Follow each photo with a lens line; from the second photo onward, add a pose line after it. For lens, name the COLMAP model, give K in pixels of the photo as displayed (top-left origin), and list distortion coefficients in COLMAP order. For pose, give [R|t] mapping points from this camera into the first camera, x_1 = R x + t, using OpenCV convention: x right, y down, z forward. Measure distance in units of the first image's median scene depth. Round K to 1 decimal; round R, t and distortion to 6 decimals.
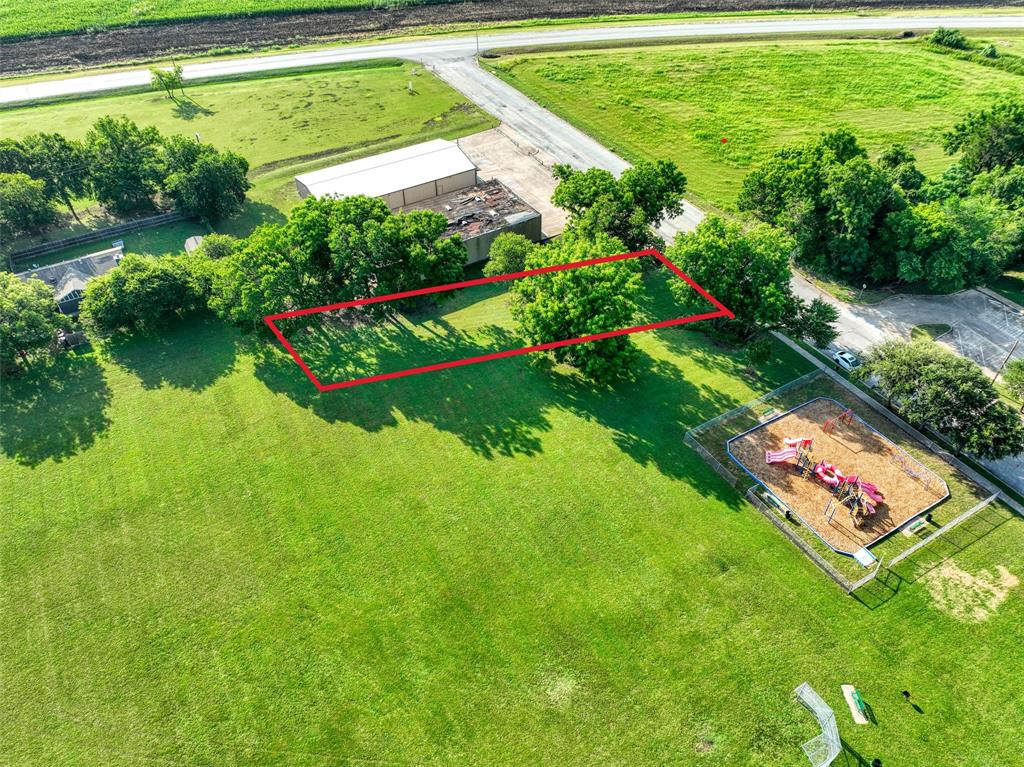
lens RADIAL K [[723.5, 0, 513.8], [0, 723.5, 376.2], [0, 0, 1]] dist [0.008292, 0.009620]
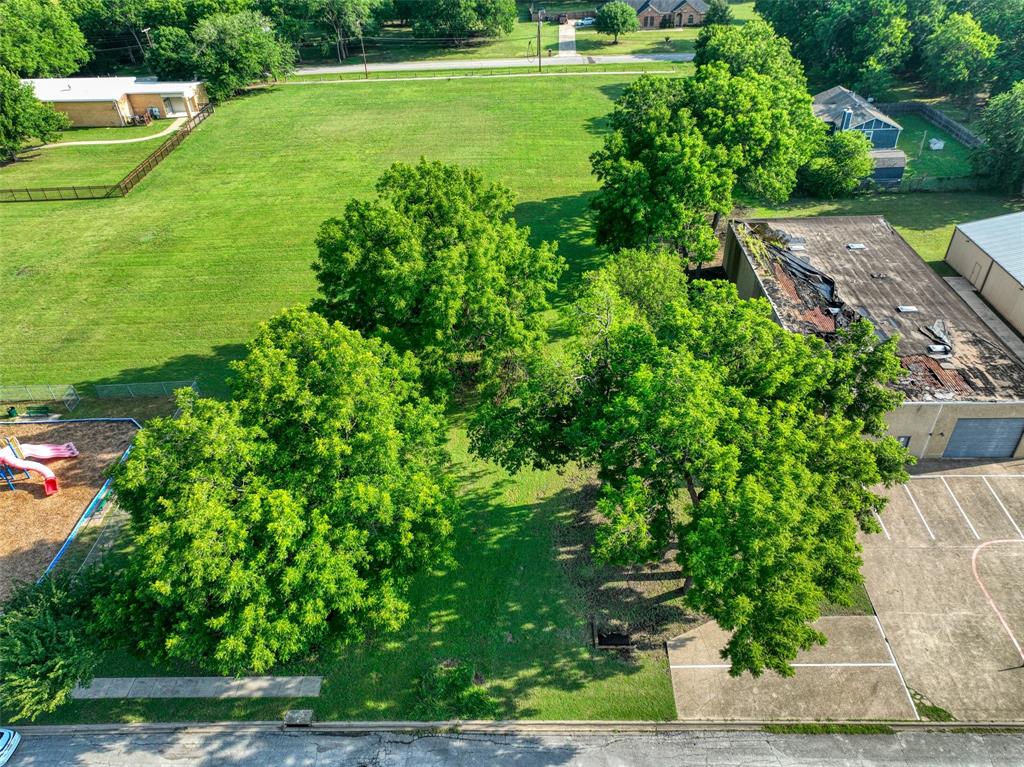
lens RADIAL K [[723.5, 0, 513.8], [0, 723.5, 376.2], [0, 0, 1]] dist [0.008292, 0.009620]
pose [[-0.535646, 0.520723, -0.664779, 0.490654], [-0.539724, 0.394340, 0.743770, -0.546594], [0.649448, 0.757194, 0.069820, 1.059554]]
